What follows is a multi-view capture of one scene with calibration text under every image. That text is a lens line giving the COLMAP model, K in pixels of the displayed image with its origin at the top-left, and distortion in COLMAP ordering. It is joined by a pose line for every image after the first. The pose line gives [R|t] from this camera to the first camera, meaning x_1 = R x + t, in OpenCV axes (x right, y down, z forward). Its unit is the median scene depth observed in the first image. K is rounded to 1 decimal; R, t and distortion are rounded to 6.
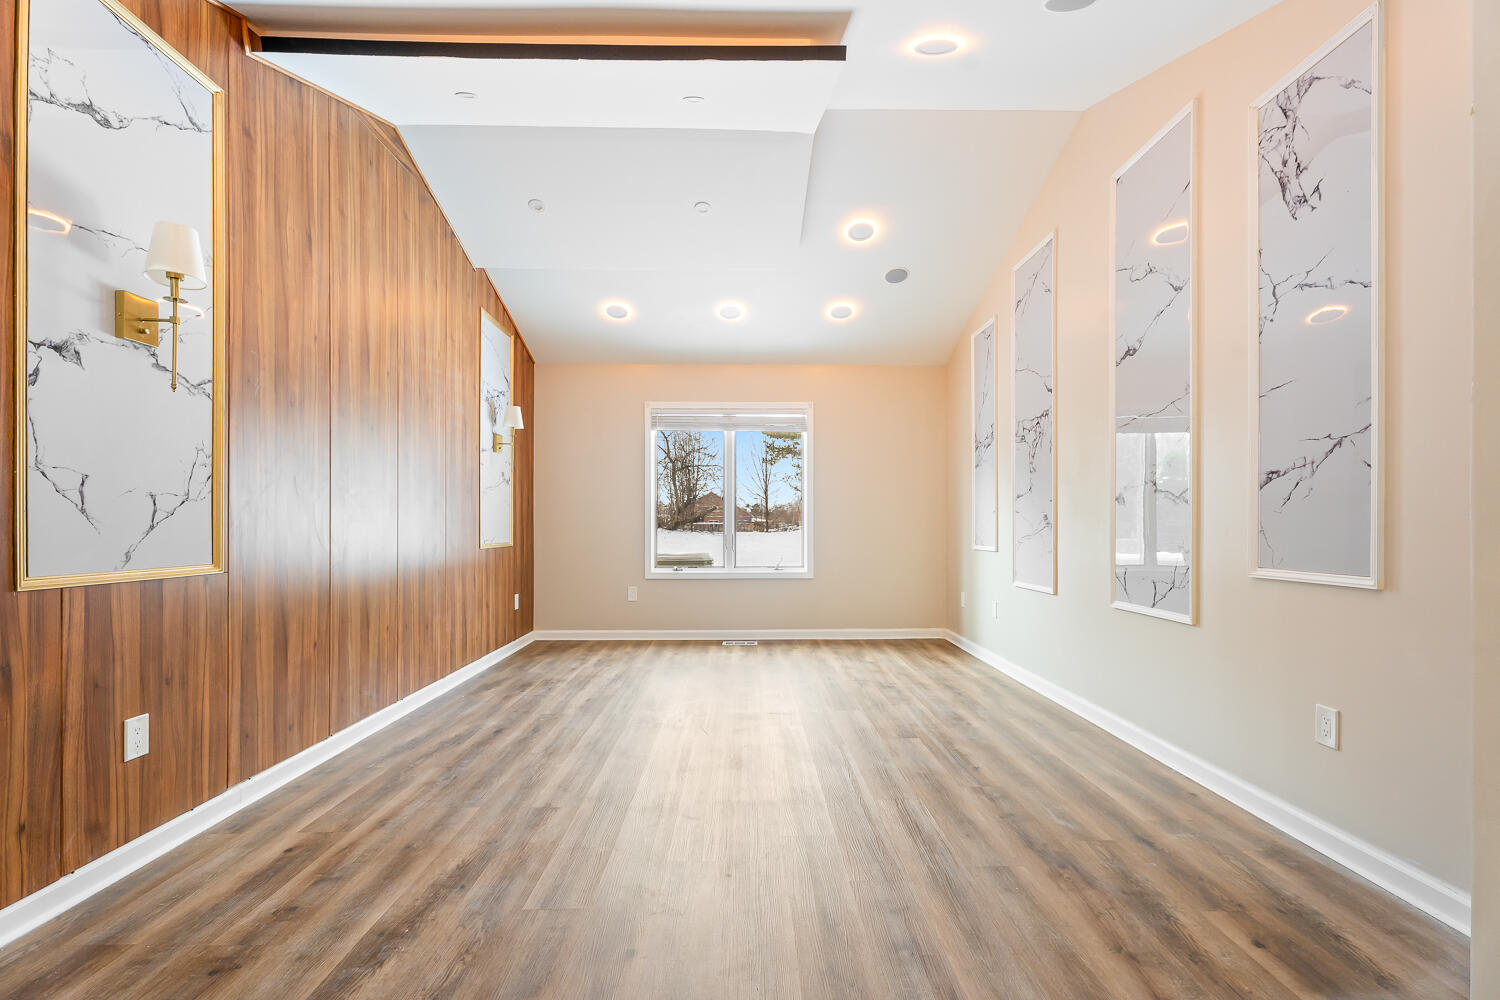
lens RADIAL K [[674.5, 0, 754.2], [0, 674.5, 526.6], [0, 0, 1]] dist [0.000834, -0.000235]
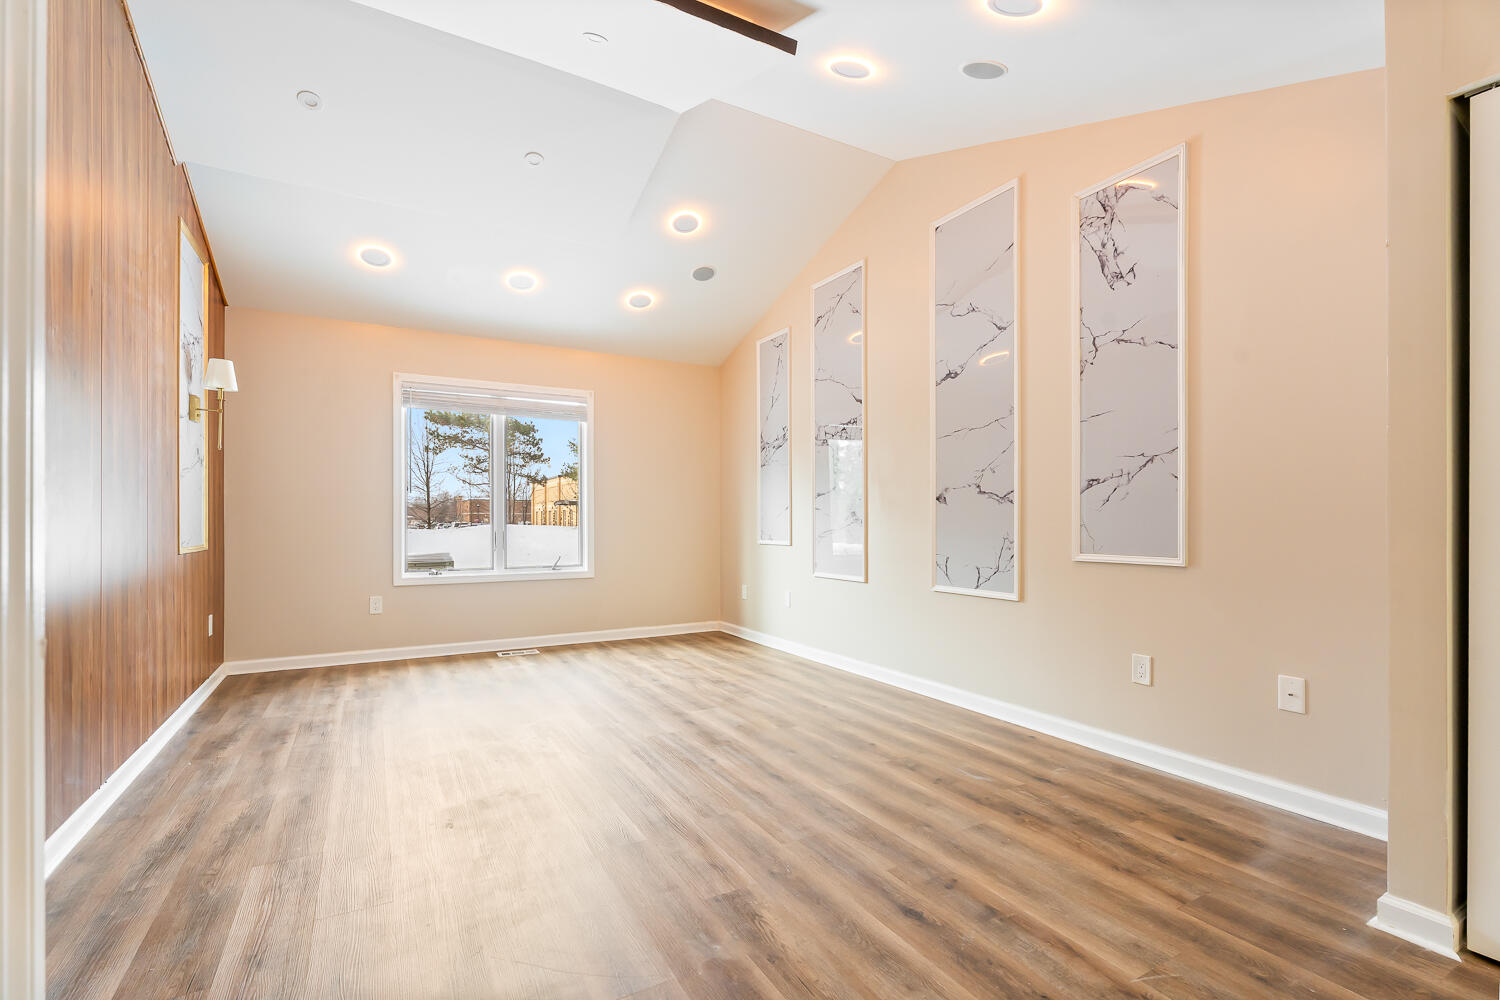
lens RADIAL K [[673.3, 0, 753.9], [0, 673.3, 521.2], [0, 0, 1]] dist [0.001684, 0.000326]
pose [[0.879289, -0.000462, 0.476289, -0.358128], [0.001511, 0.999997, -0.001819, 0.000511], [-0.476287, 0.002319, 0.879287, 0.139231]]
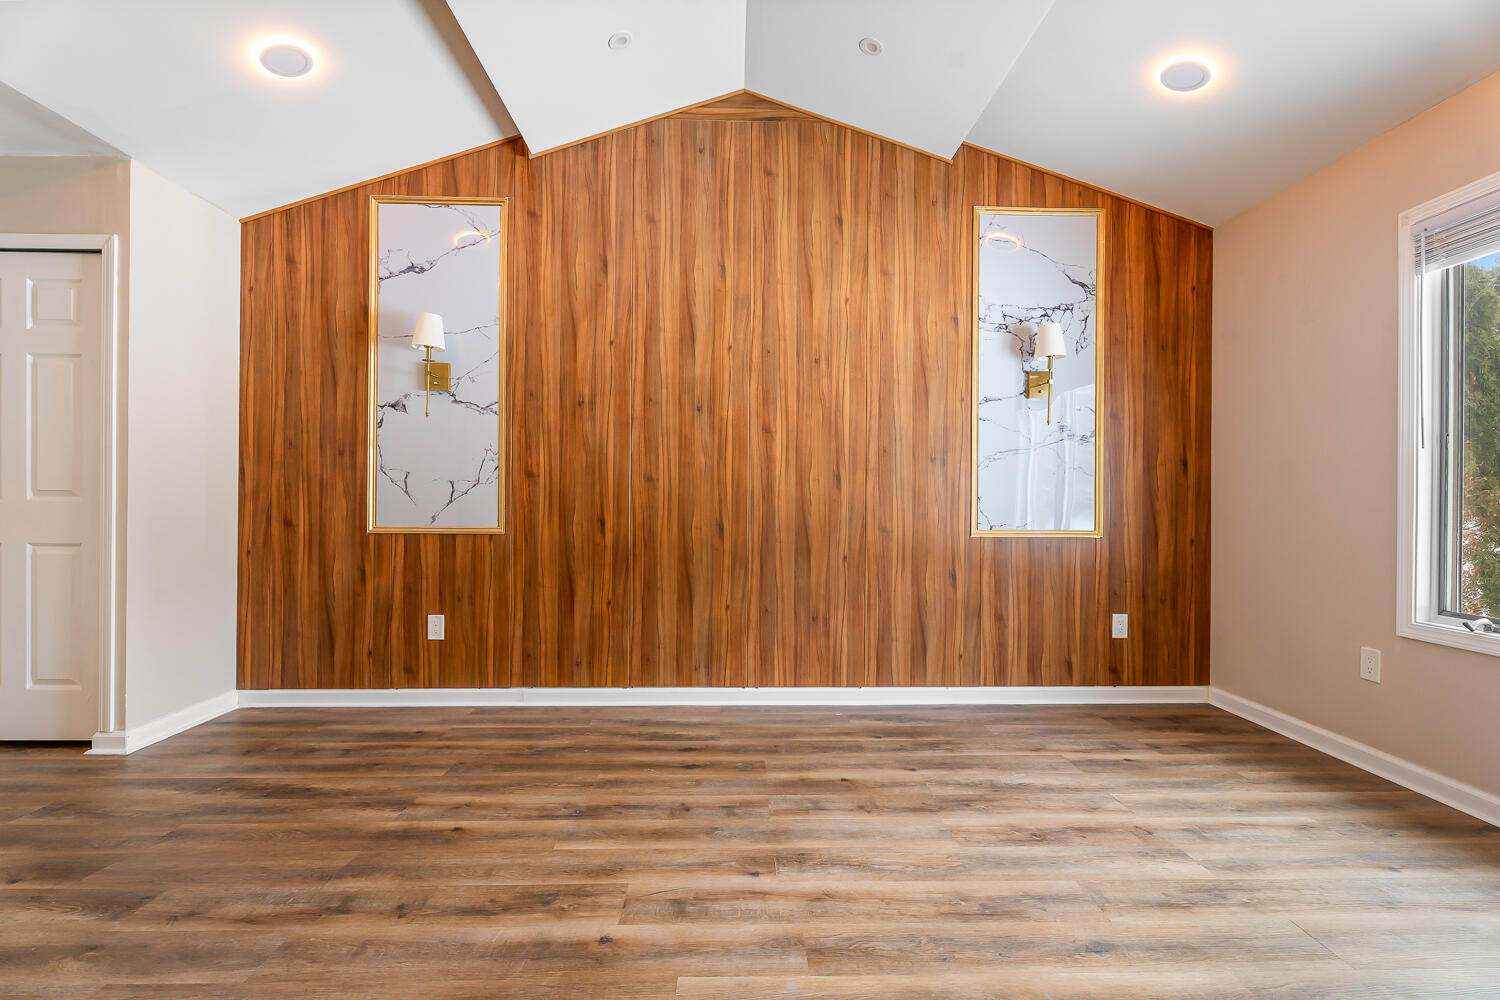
lens RADIAL K [[670.7, 0, 750.0], [0, 670.7, 500.0], [0, 0, 1]] dist [-0.000449, -0.000085]
pose [[0.008685, -0.003800, -0.999955, 0.541013], [-0.009789, 0.999945, -0.003885, -0.002775], [0.999914, 0.009822, 0.008648, 1.271745]]
